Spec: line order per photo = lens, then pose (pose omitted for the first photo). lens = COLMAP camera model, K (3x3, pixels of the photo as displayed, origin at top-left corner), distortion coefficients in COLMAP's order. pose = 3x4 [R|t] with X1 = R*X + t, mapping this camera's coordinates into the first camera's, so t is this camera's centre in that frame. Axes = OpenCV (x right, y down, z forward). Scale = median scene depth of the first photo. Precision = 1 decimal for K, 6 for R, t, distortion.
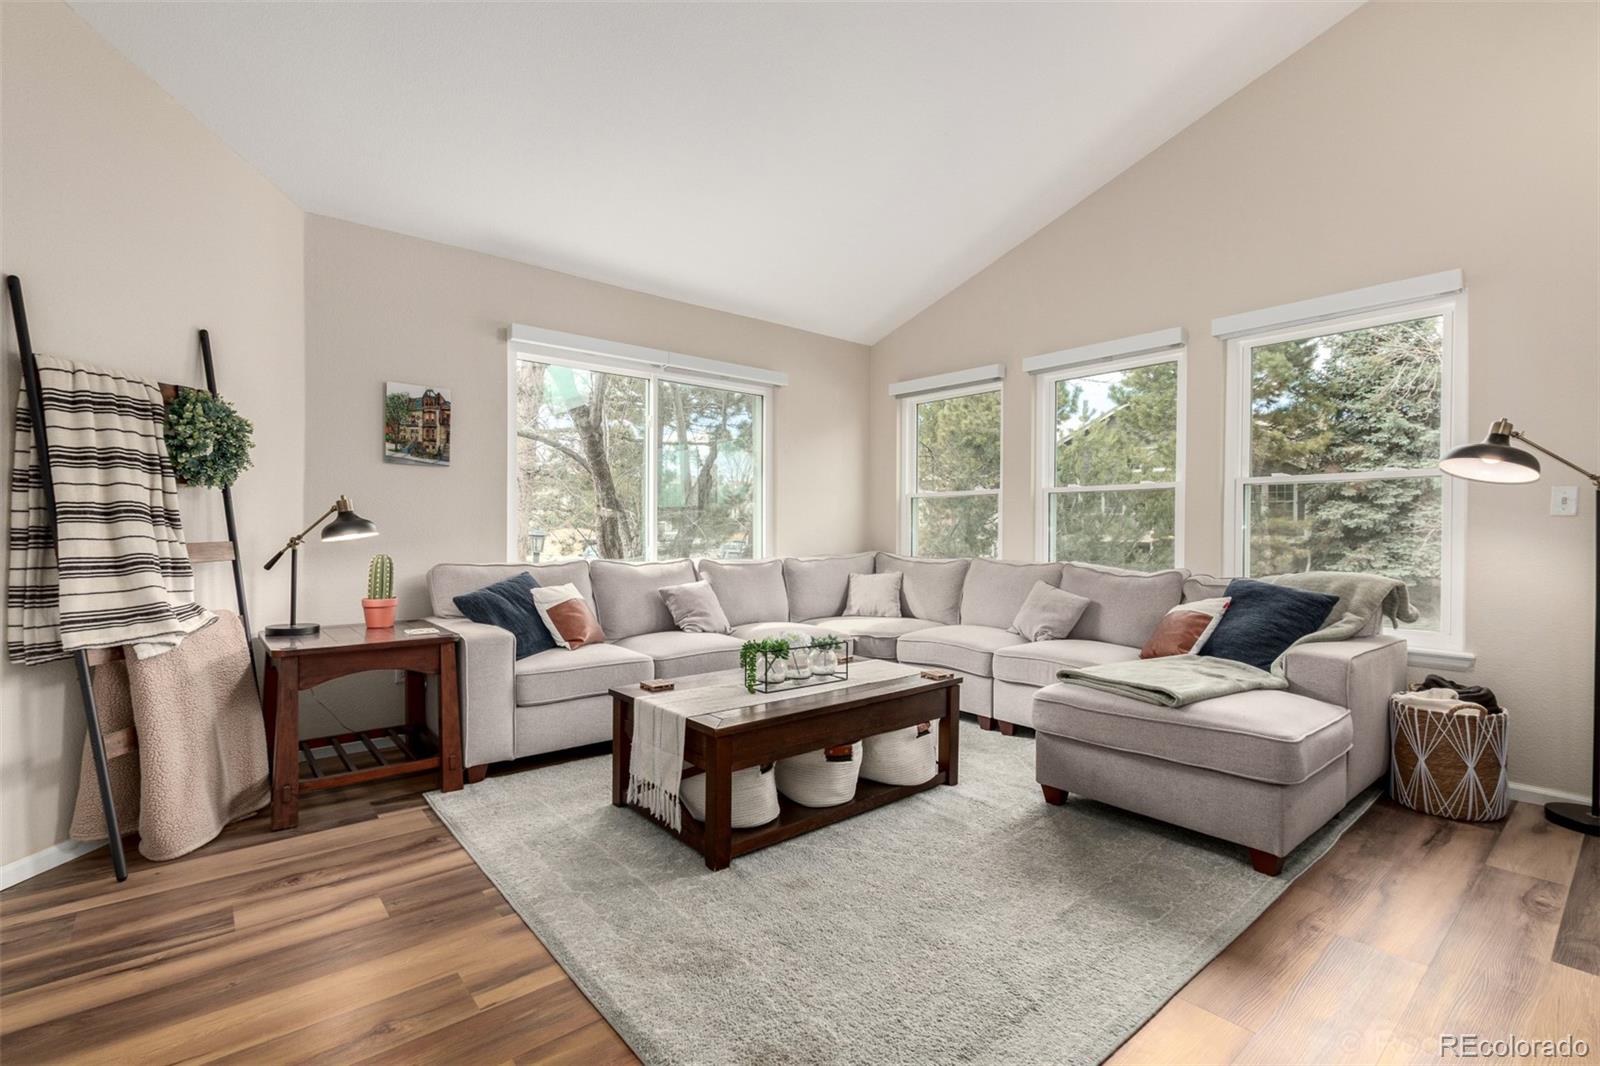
lens RADIAL K [[722.4, 0, 794.9], [0, 722.4, 535.6], [0, 0, 1]] dist [0.002441, -0.000233]
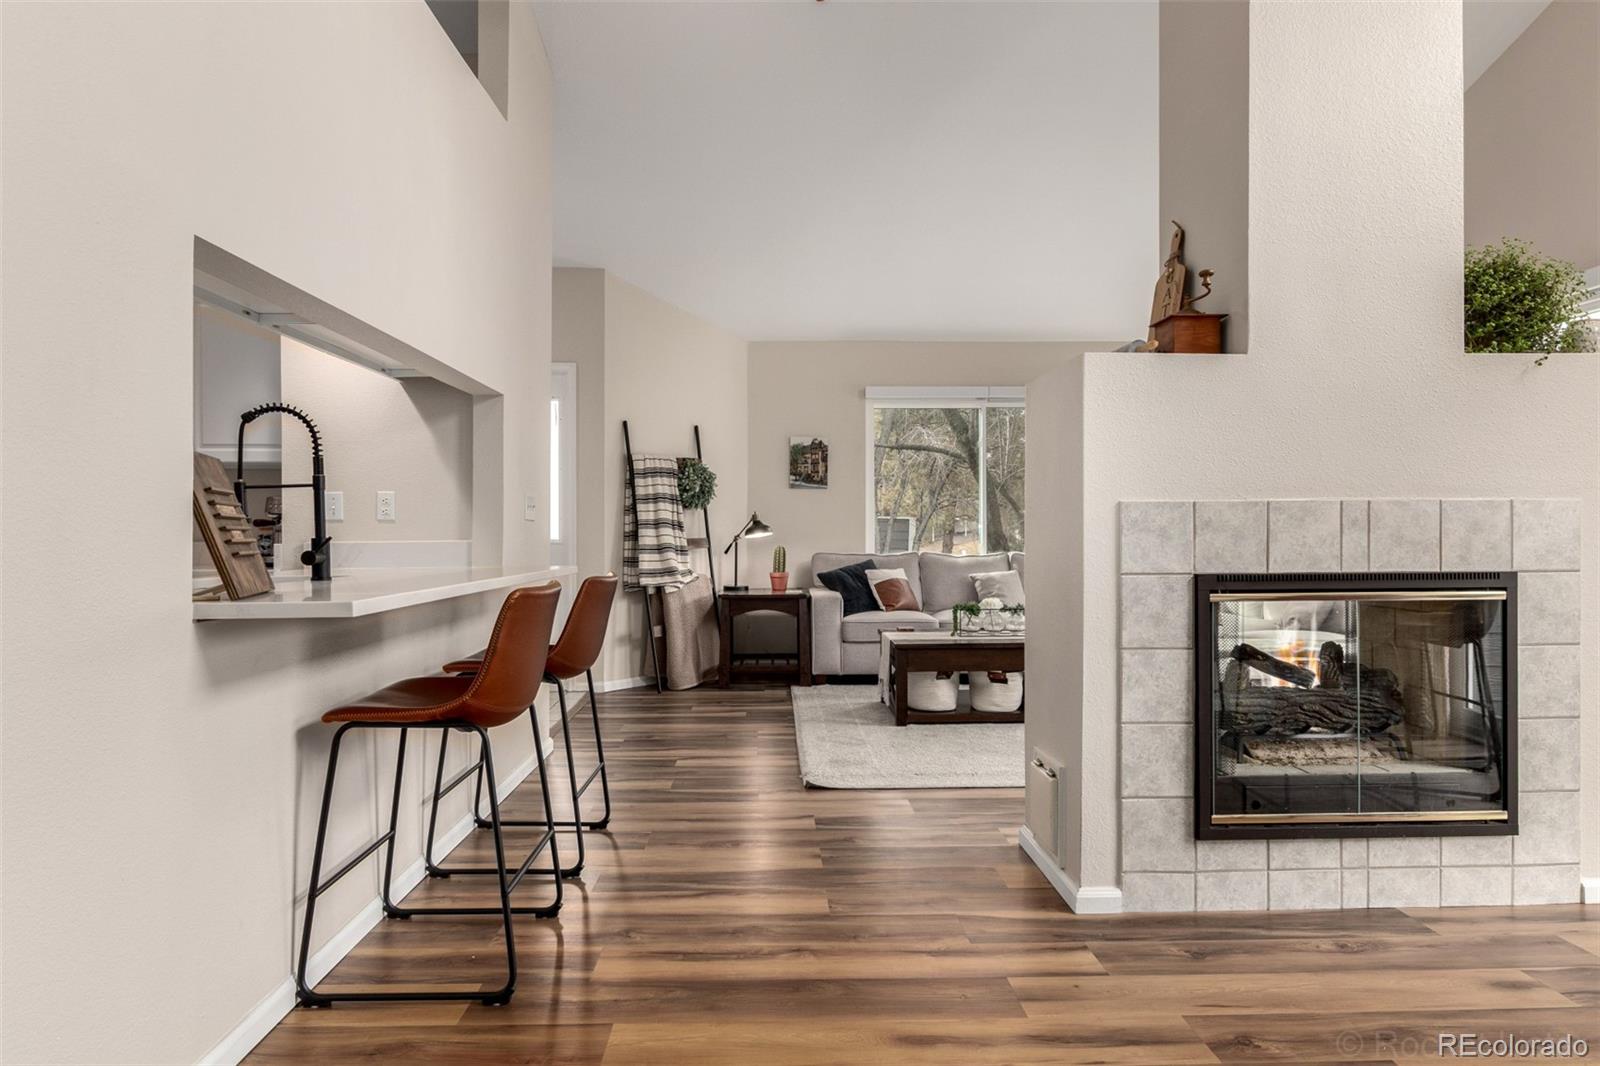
lens RADIAL K [[942.8, 0, 791.5], [0, 942.8, 532.9], [0, 0, 1]] dist [0.001958, 0.000588]
pose [[0.781028, -0.005959, -0.624467, 0.908693], [0.003370, 0.999980, -0.005327, 0.009045], [0.624487, 0.002056, 0.781033, -0.761847]]
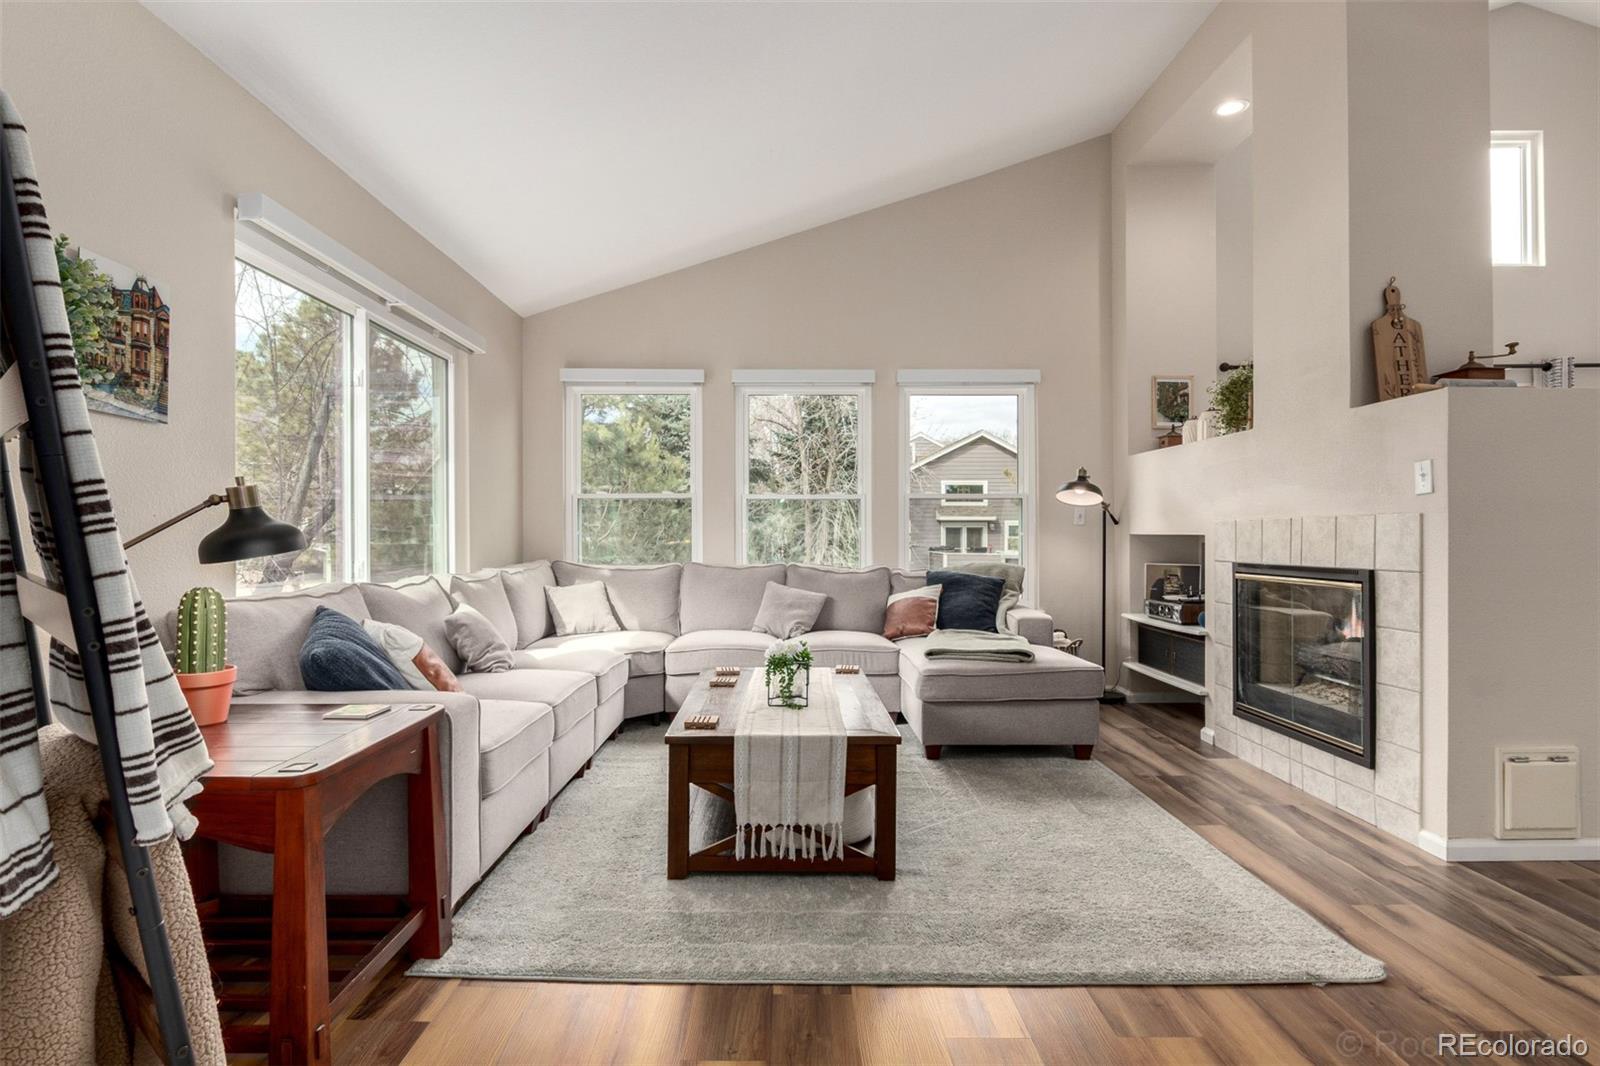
lens RADIAL K [[798.8, 0, 800.0], [0, 798.8, 533.0], [0, 0, 1]] dist [0.000761, -0.000202]
pose [[0.634988, -0.003571, 0.772514, -0.851698], [0.008765, 0.999958, -0.002582, -0.009536], [-0.772472, 0.008411, 0.634993, 0.325604]]
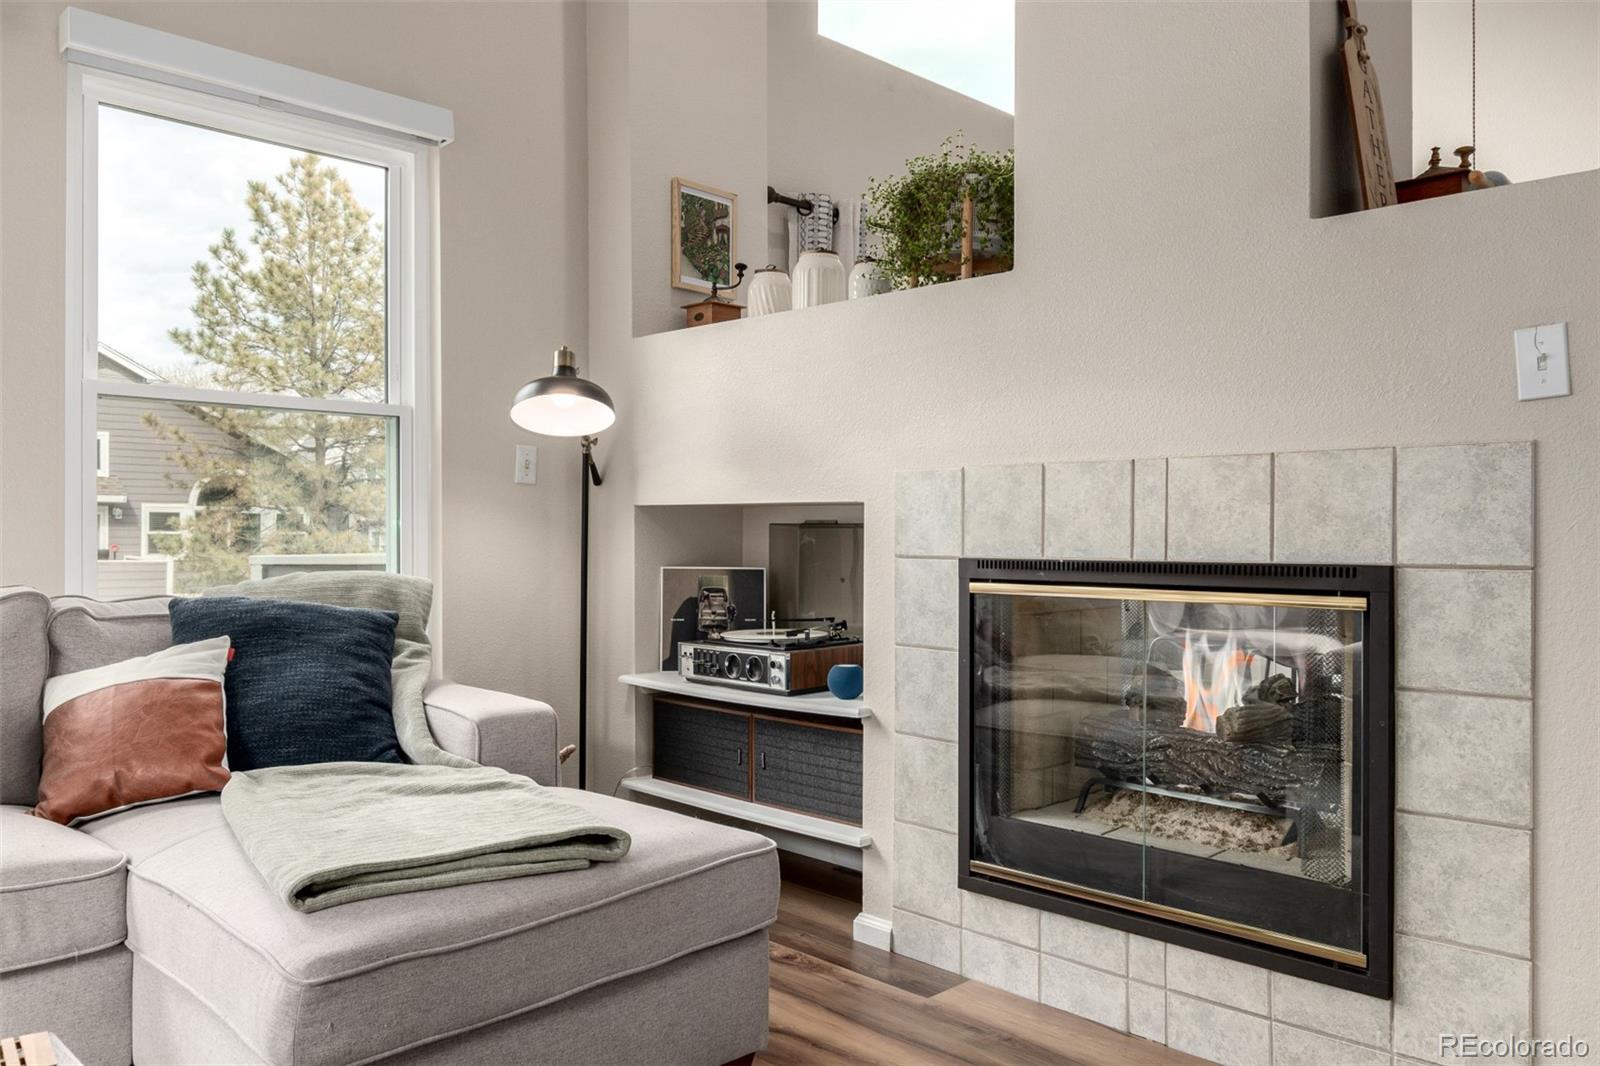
lens RADIAL K [[1182.0, 0, 769.2], [0, 1182.0, 532.8], [0, 0, 1]] dist [-0.005879, -0.000259]
pose [[-0.067730, -0.006247, 0.997684, -0.223445], [0.004373, 0.999969, 0.006558, 0.017369], [-0.997694, 0.004807, -0.067700, 0.856357]]
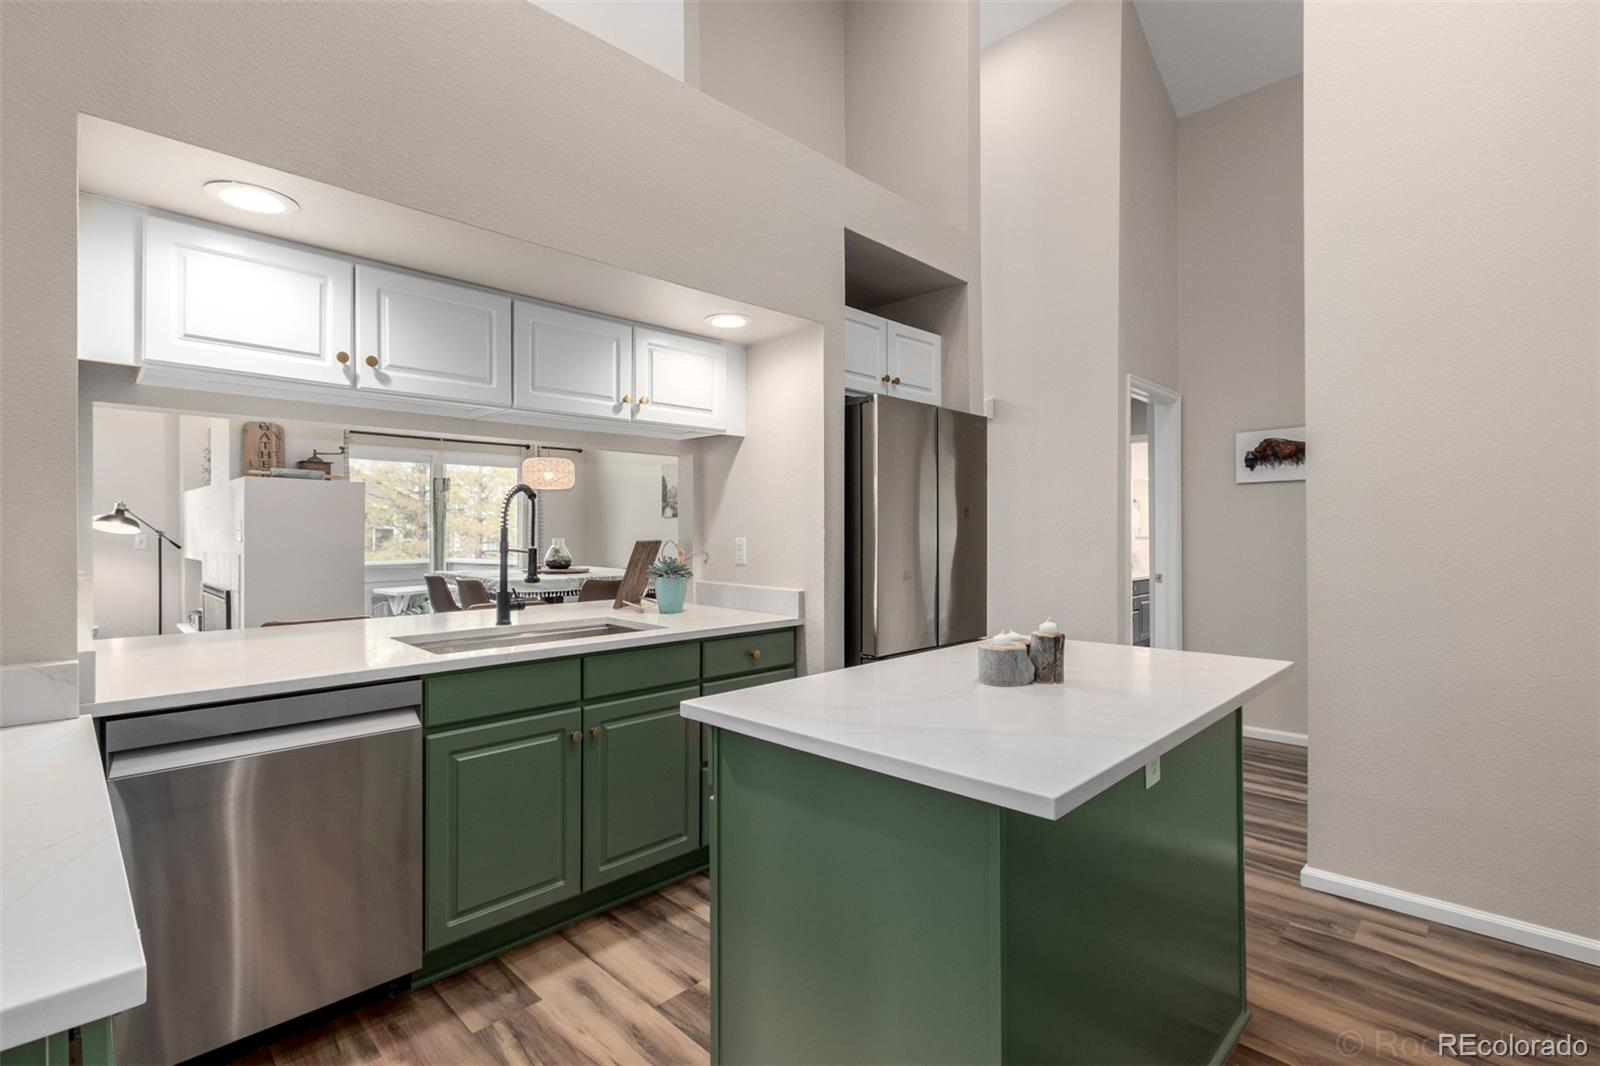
lens RADIAL K [[735.5, 0, 788.7], [0, 735.5, 531.0], [0, 0, 1]] dist [0.004732, 0.000109]
pose [[-0.075013, 0.001194, 0.997182, -1.114720], [0.008584, 0.999963, -0.000552, -0.065999], [-0.997146, 0.008519, -0.075020, -0.625546]]
